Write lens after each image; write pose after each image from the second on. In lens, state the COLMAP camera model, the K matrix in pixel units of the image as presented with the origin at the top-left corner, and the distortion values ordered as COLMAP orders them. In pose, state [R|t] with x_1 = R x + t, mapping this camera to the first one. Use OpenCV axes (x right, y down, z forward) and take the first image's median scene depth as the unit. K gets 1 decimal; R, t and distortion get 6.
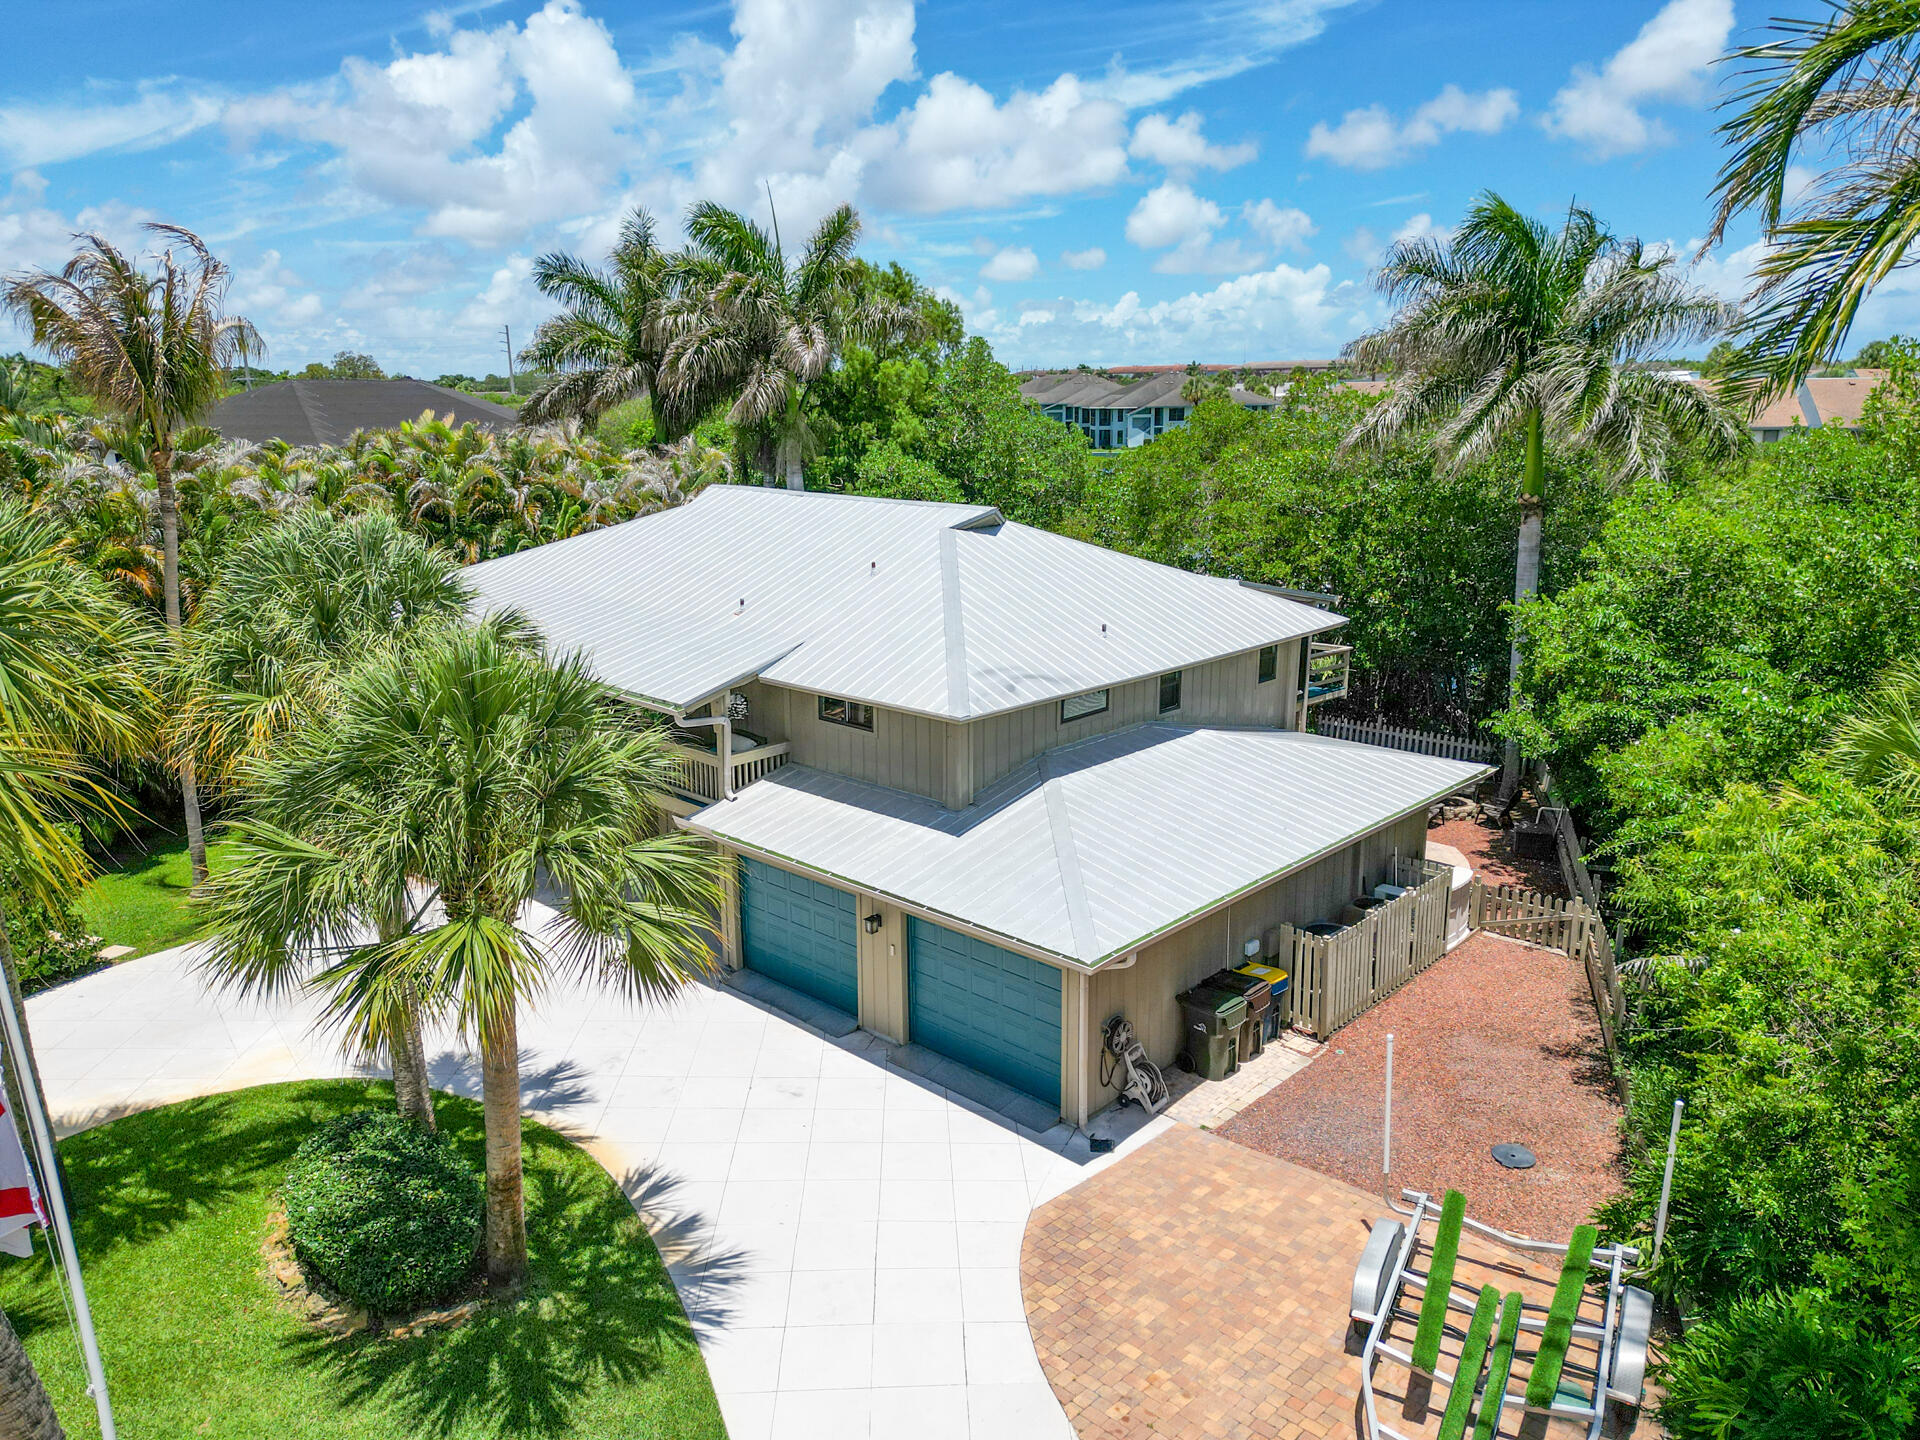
lens RADIAL K [[1345.6, 0, 964.4], [0, 1345.6, 720.3], [0, 0, 1]] dist [0.073985, -0.083399]
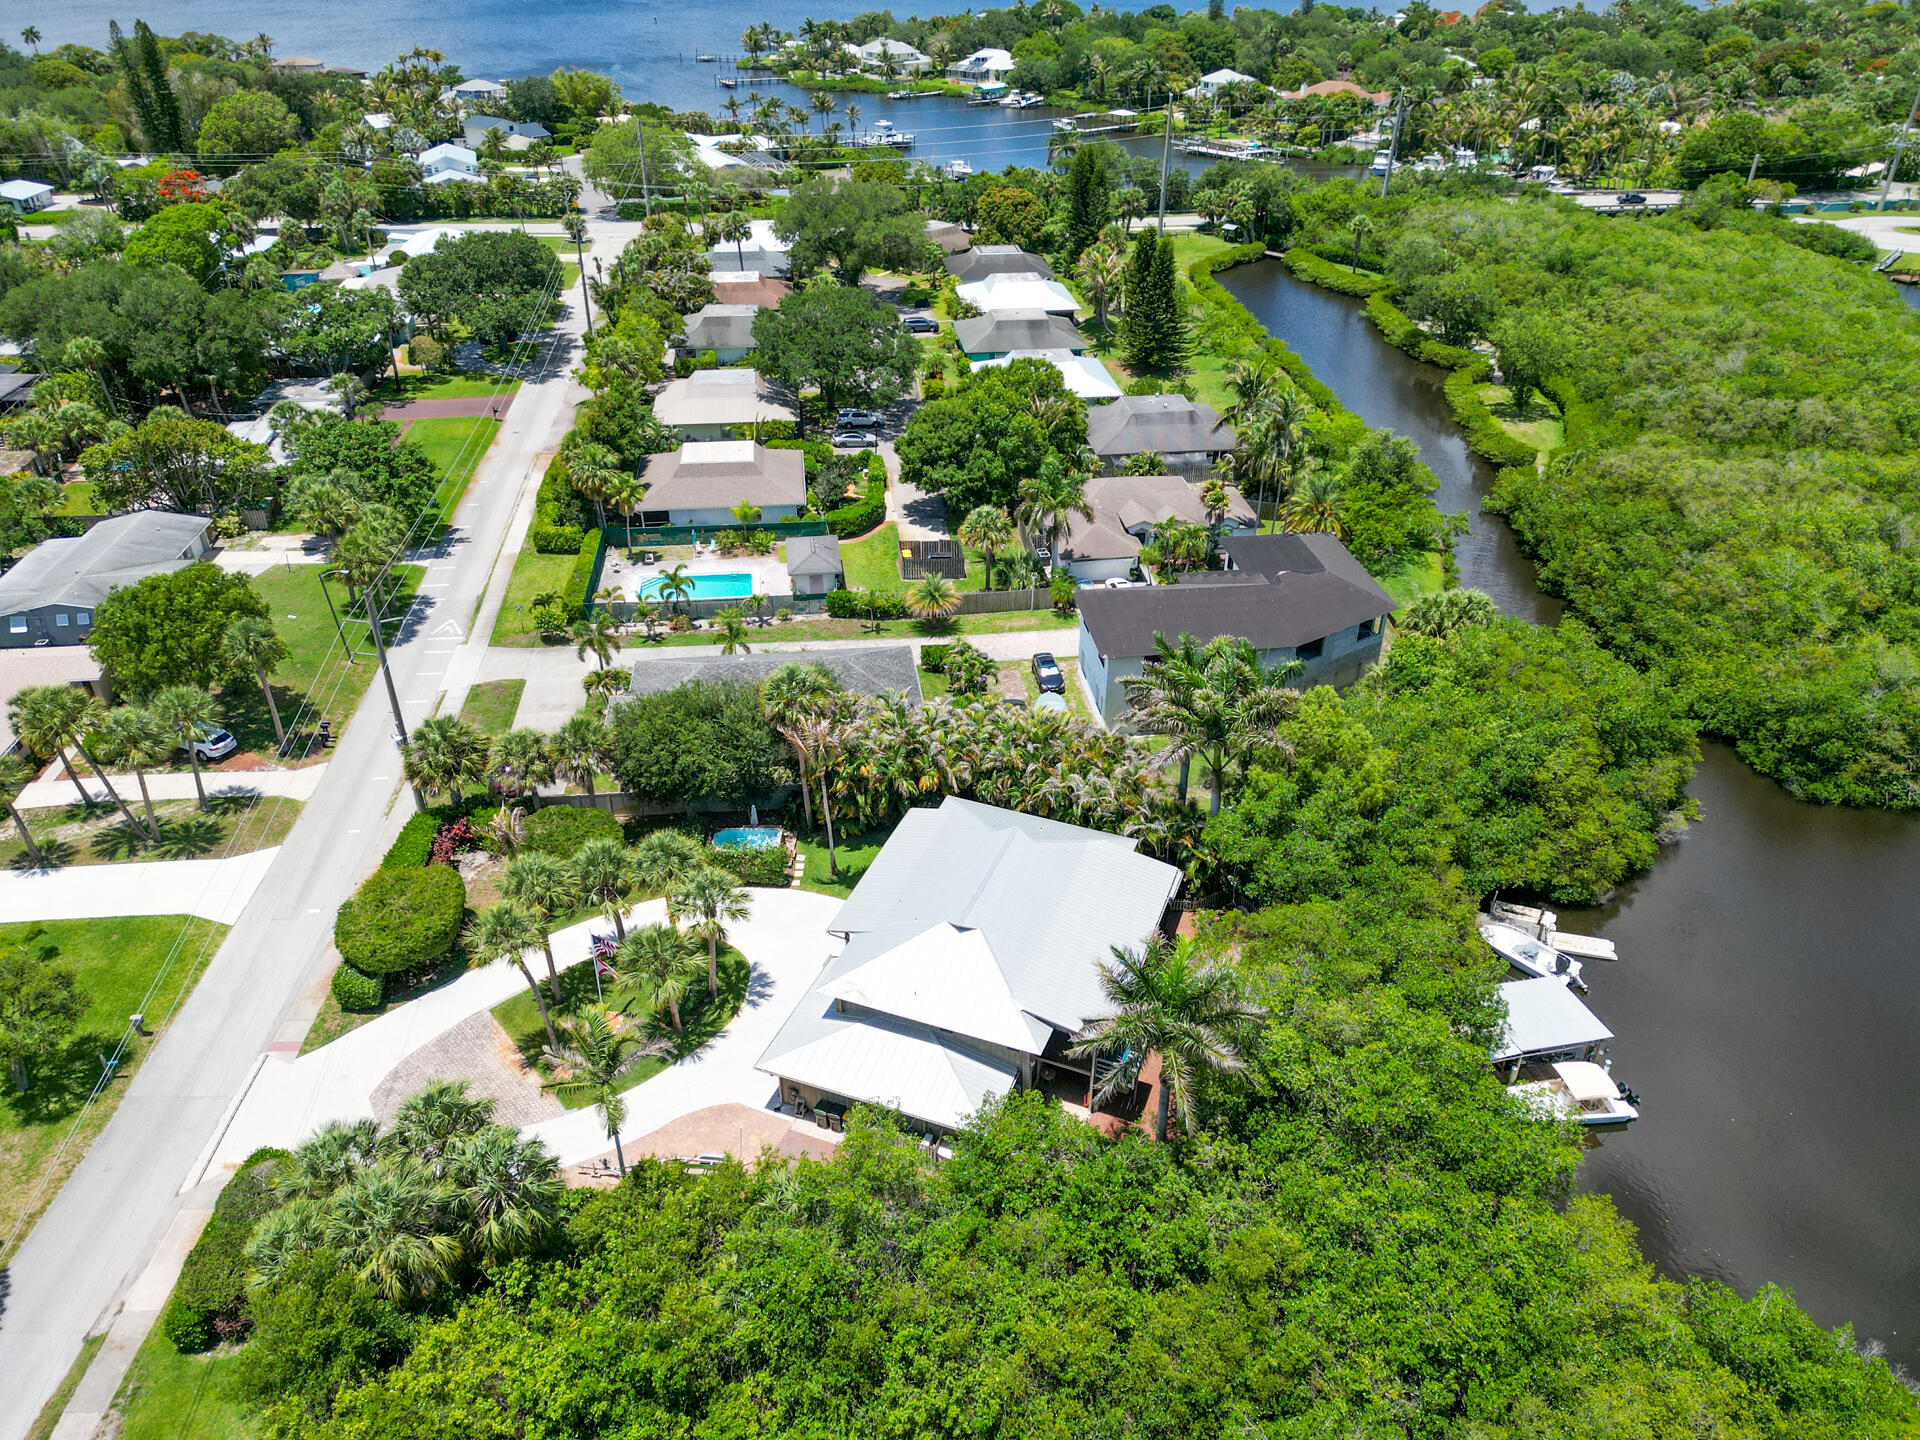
lens RADIAL K [[1349.9, 0, 963.9], [0, 1349.9, 719.3], [0, 0, 1]] dist [0.063252, -0.057823]
pose [[0.375417, 0.487445, -0.788327, 2.570174], [-0.226851, 0.872993, 0.431766, -2.224327], [0.898666, 0.016740, 0.438314, -0.177519]]
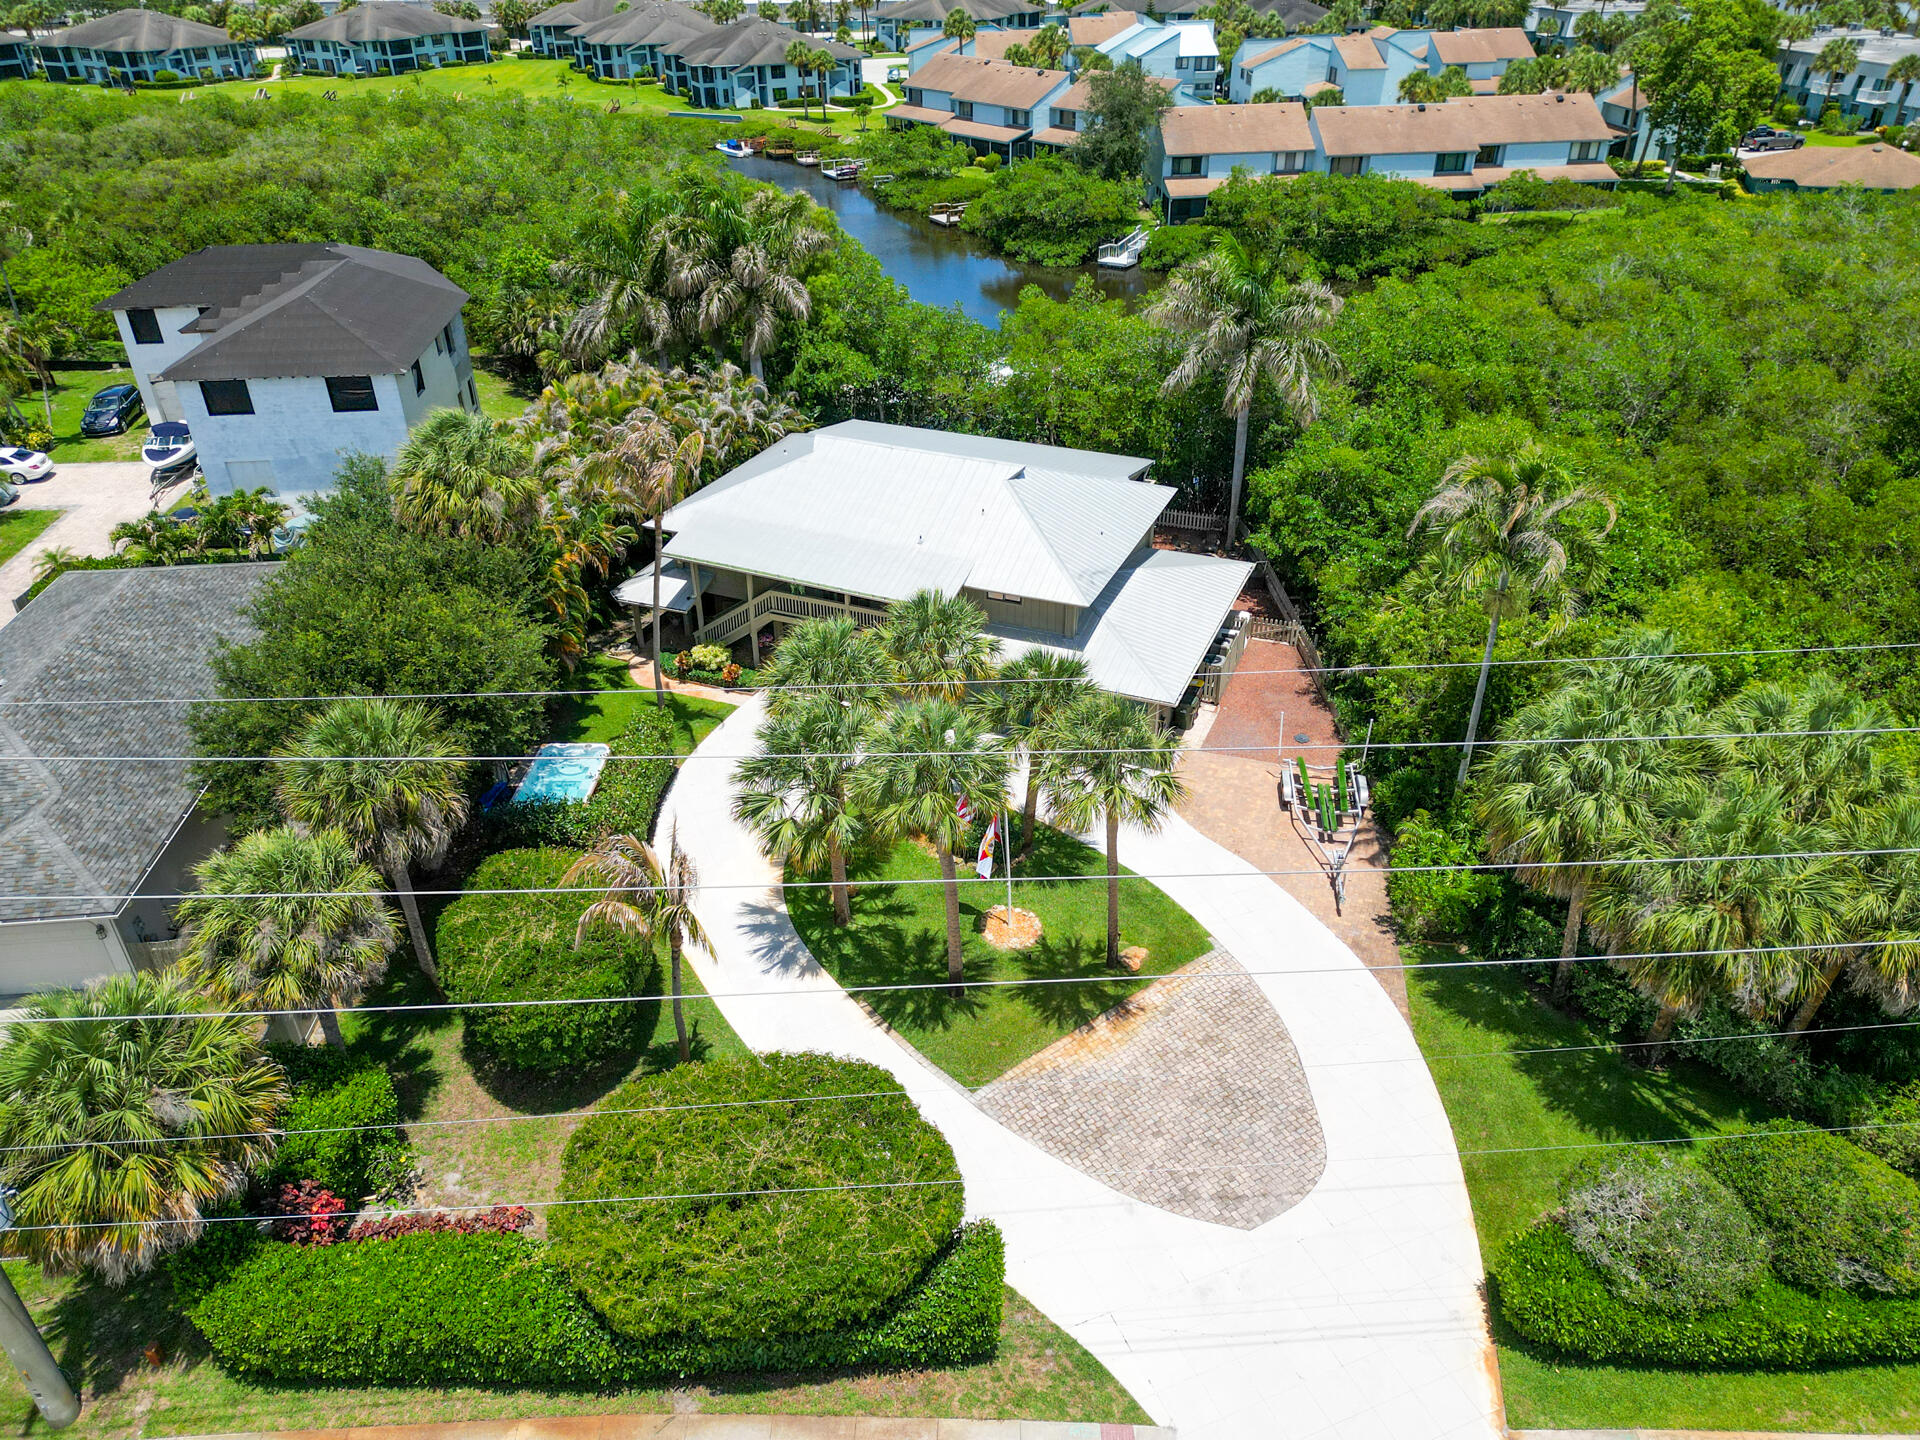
lens RADIAL K [[1347.0, 0, 960.0], [0, 1347.0, 720.0], [0, 0, 1]] dist [0.064752, -0.059270]
pose [[0.938345, -0.179214, 0.295619, -0.977286], [0.083240, 0.947103, 0.309946, -0.579129], [-0.335528, -0.266229, 0.903628, -1.147713]]
